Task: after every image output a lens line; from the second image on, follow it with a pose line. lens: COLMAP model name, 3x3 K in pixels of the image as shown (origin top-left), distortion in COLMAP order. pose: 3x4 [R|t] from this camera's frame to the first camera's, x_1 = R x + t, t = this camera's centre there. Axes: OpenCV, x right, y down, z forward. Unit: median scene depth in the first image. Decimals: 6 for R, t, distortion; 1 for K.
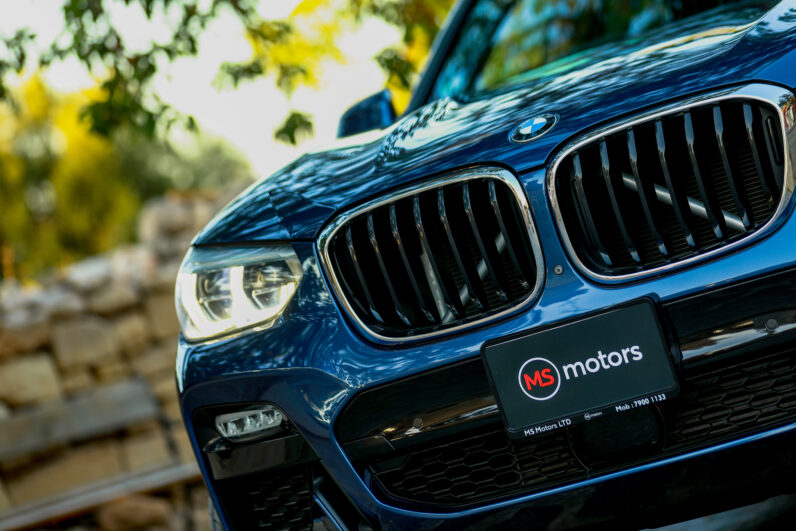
lens RADIAL K [[2704.8, 0, 399.9], [0, 2704.8, 264.6], [0, 0, 1]] dist [0.194910, 0.000000]
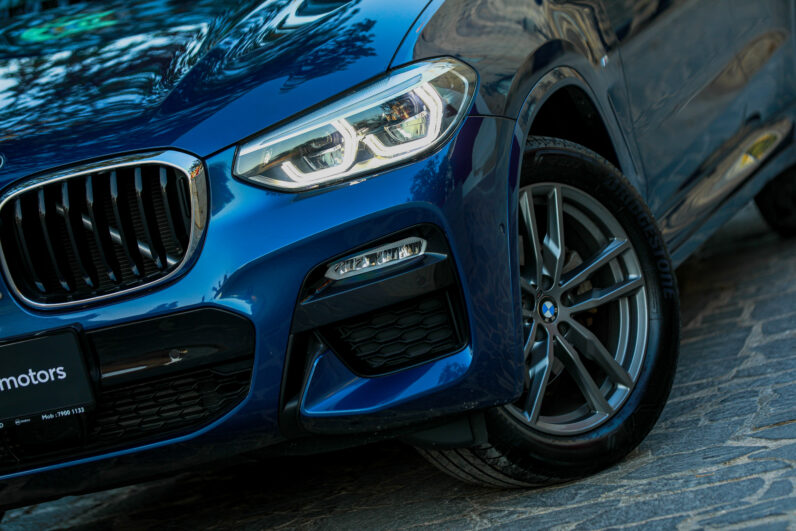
lens RADIAL K [[4293.5, 0, 402.3], [0, 4293.5, 269.3], [0, 0, 1]] dist [1.815167, 0.000000]
pose [[0.993255, 0.030164, 0.111962, 0.020228], [-0.046142, 0.988649, 0.142986, -0.282932], [-0.106377, -0.147188, 0.983372, -0.859863]]
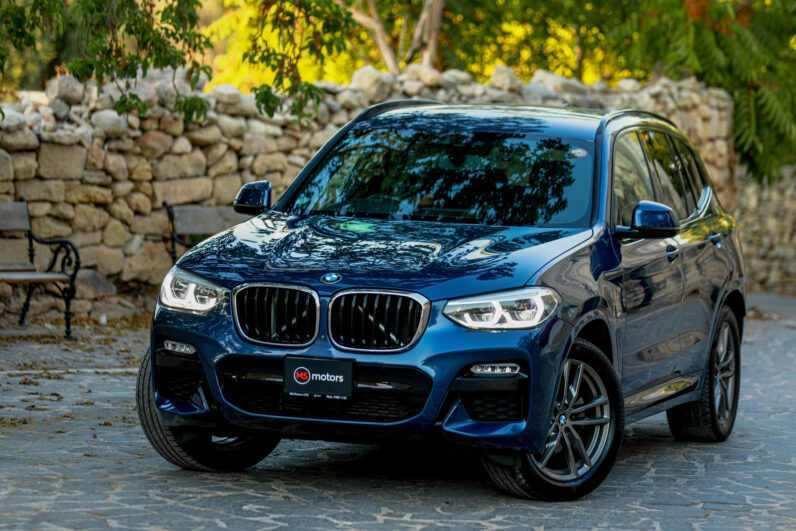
lens RADIAL K [[3520.5, 0, 395.1], [0, 3520.5, 256.9], [0, 0, 1]] dist [0.778221, 0.000000]
pose [[0.944806, 0.311324, 0.102070, -0.234432], [-0.319099, 0.945039, 0.071260, -0.321323], [-0.074275, -0.099898, 0.992222, -2.242367]]
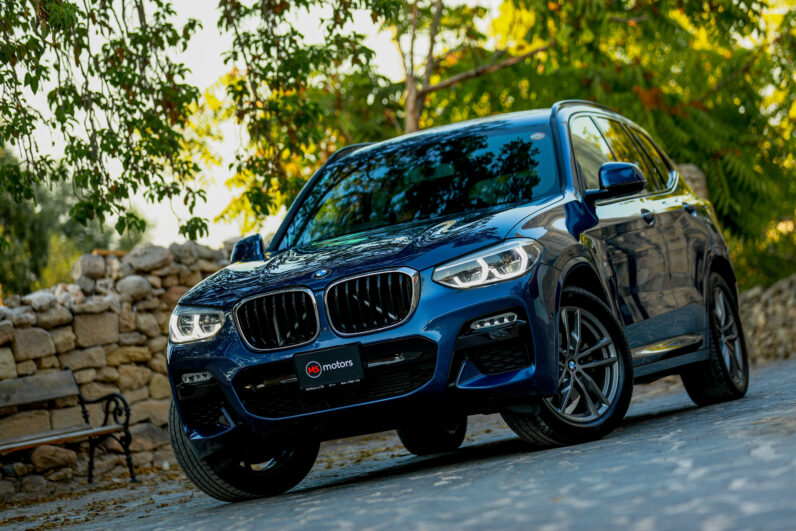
lens RADIAL K [[3095.9, 0, 396.9], [0, 3095.9, 271.2], [0, 0, 1]] dist [0.497464, 0.000000]
pose [[0.992943, 0.101535, 0.061270, -0.061602], [-0.100825, 0.994797, -0.014581, -0.016958], [-0.062432, 0.008301, 0.998015, -1.983191]]
